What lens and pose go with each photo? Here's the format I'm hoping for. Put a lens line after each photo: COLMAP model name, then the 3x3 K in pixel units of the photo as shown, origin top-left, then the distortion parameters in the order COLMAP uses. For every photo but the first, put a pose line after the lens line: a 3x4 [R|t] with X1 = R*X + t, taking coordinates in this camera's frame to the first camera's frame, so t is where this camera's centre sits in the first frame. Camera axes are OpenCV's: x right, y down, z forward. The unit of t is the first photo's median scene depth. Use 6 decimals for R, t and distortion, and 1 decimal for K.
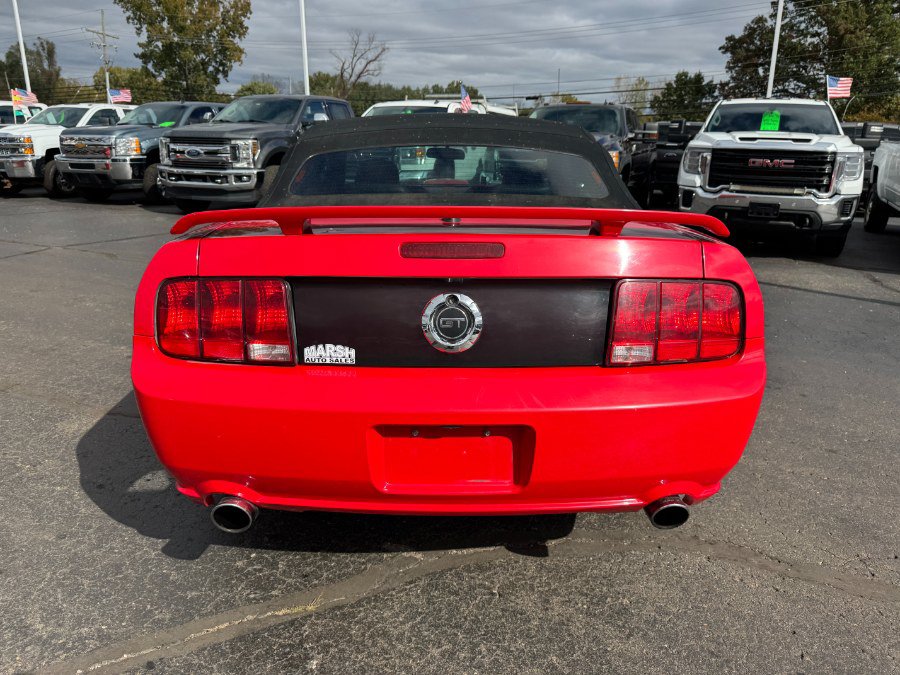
lens RADIAL K [[642.7, 0, 451.0], [0, 642.7, 337.0], [0, 0, 1]] dist [-0.000953, -0.004370]
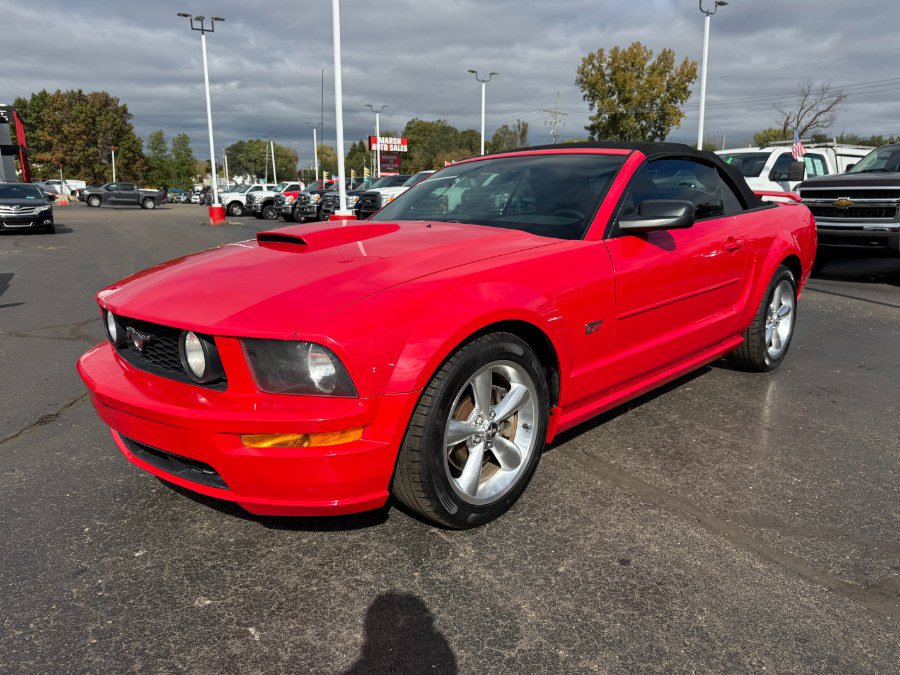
lens RADIAL K [[638.7, 0, 449.1], [0, 638.7, 338.1], [0, 0, 1]] dist [0.011328, -0.017519]
pose [[0.800061, 0.108206, -0.590080, 0.173764], [-0.158230, 0.986831, -0.033576, 0.033203], [0.578676, 0.120231, 0.806647, -0.048100]]
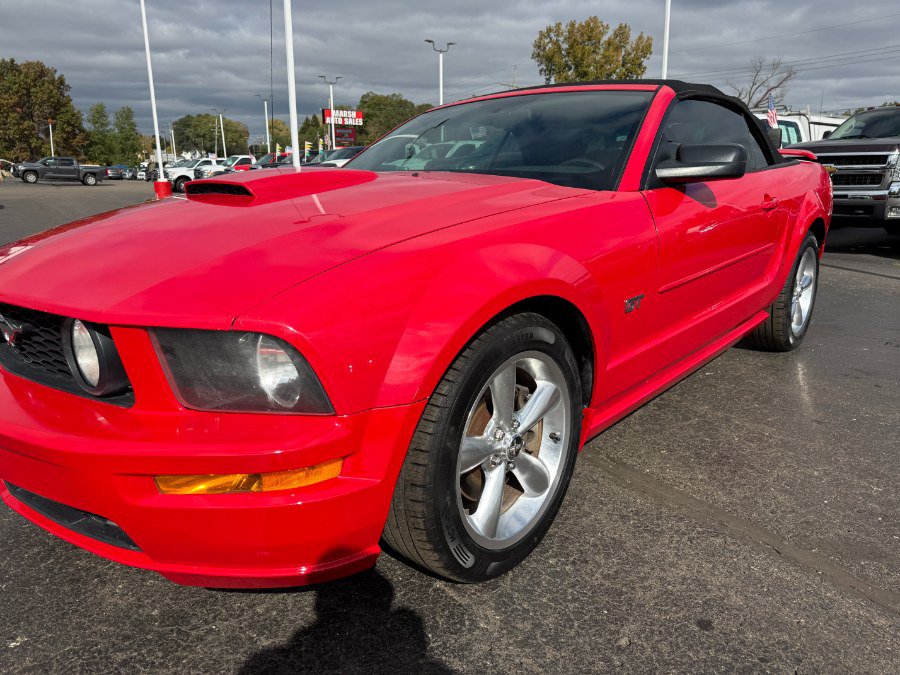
lens RADIAL K [[640.7, 0, 451.1], [0, 640.7, 337.8], [0, 0, 1]] dist [-0.006240, 0.000971]
pose [[0.839223, 0.113646, -0.531779, 0.138382], [-0.140316, 0.990058, -0.009855, 0.031881], [0.525372, 0.082888, 0.846826, -0.015283]]
